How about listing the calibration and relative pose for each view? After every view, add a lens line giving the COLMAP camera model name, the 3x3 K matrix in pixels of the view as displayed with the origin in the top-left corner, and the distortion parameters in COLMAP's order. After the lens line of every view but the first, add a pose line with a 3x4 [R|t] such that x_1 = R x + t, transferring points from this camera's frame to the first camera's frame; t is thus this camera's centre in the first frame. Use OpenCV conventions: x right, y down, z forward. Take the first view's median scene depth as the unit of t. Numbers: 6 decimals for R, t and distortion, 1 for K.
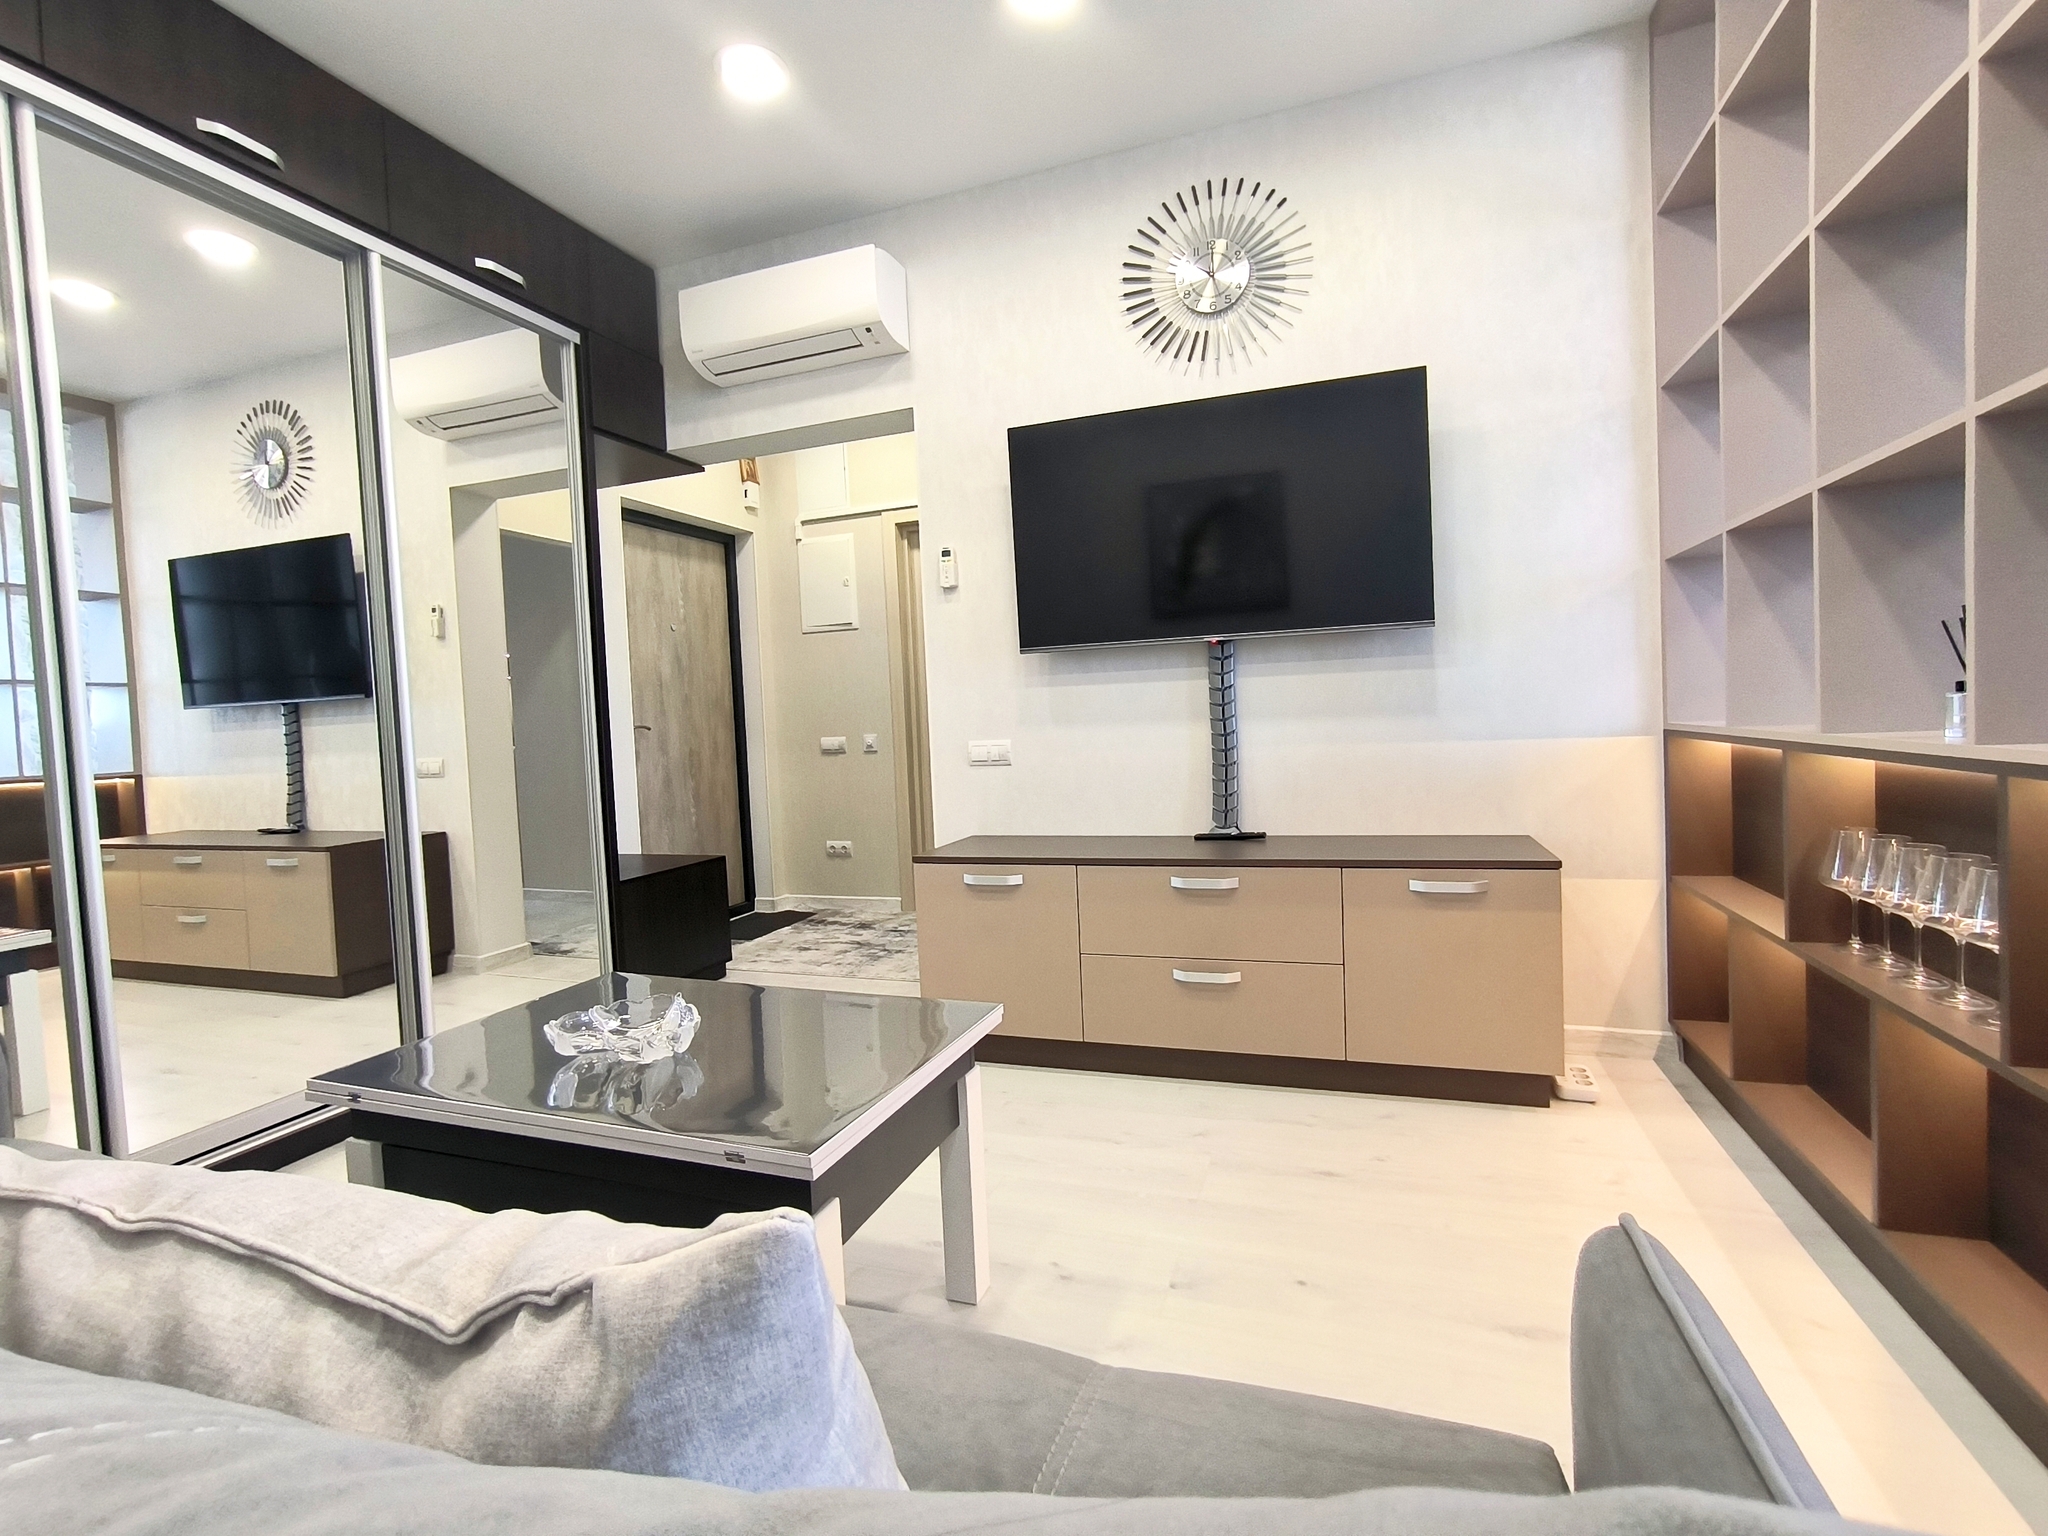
lens RADIAL K [[935.7, 0, 1024.0], [0, 935.7, 768.0], [0, 0, 1]] dist [-0.019858, 0.012795]
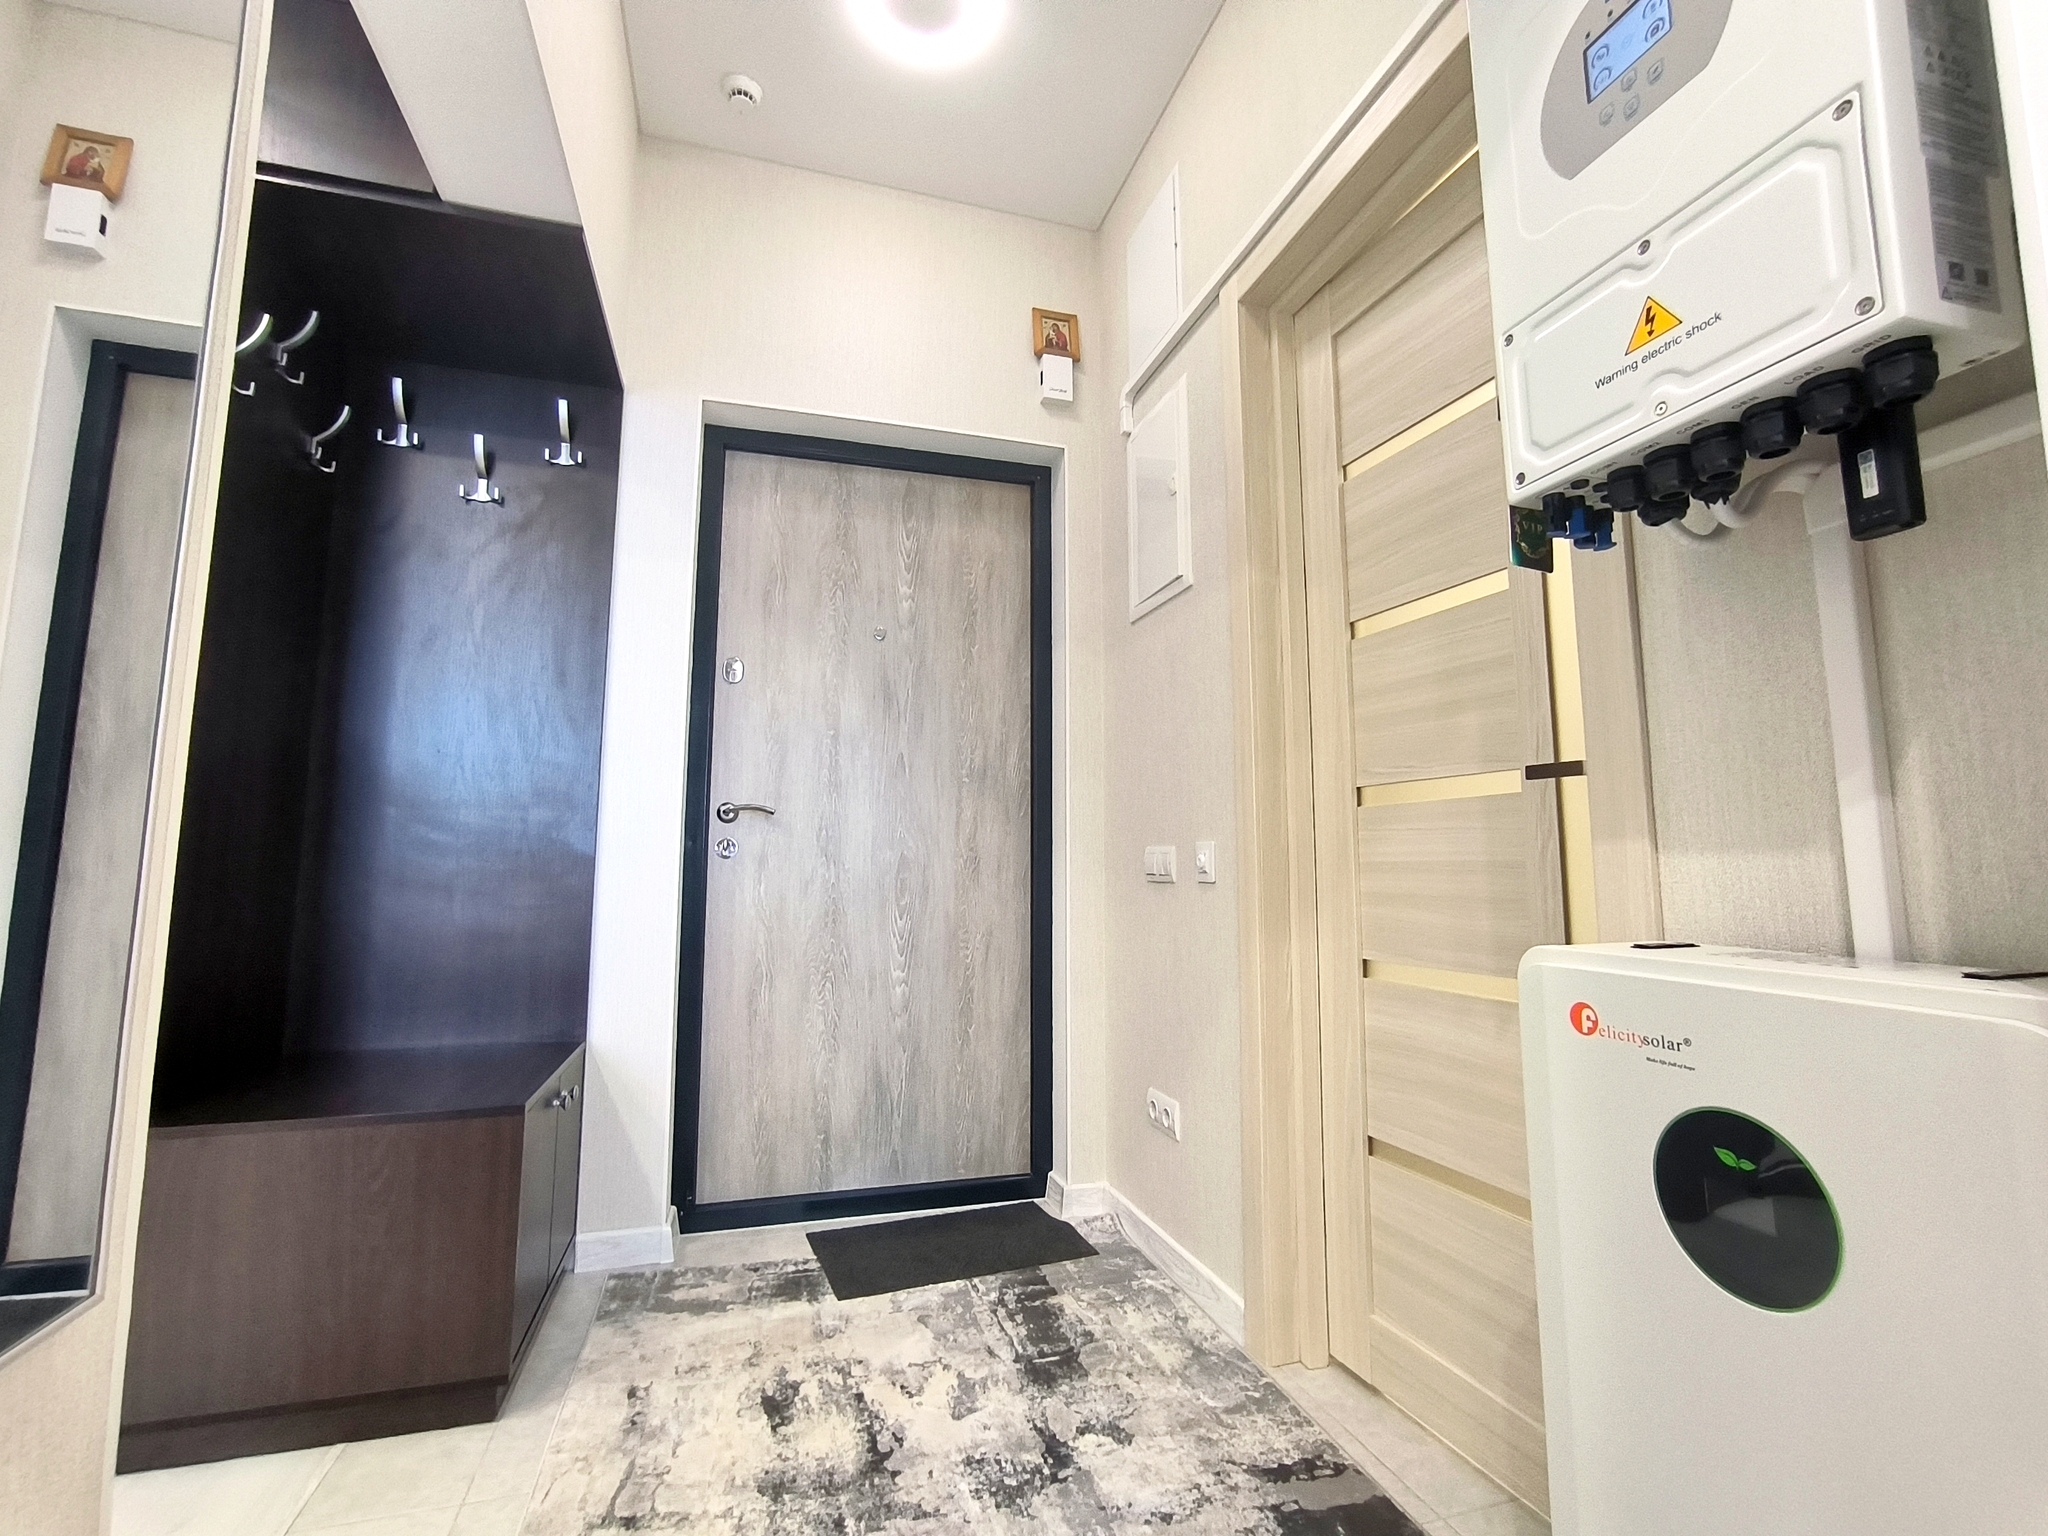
lens RADIAL K [[935.7, 0, 1024.0], [0, 935.7, 768.0], [0, 0, 1]] dist [-0.019858, 0.012795]
pose [[0.596980, -0.038459, -0.801333, 0.112076], [-0.072550, 0.992170, -0.101667, -0.020893], [0.798969, 0.118830, 0.589516, 0.719967]]
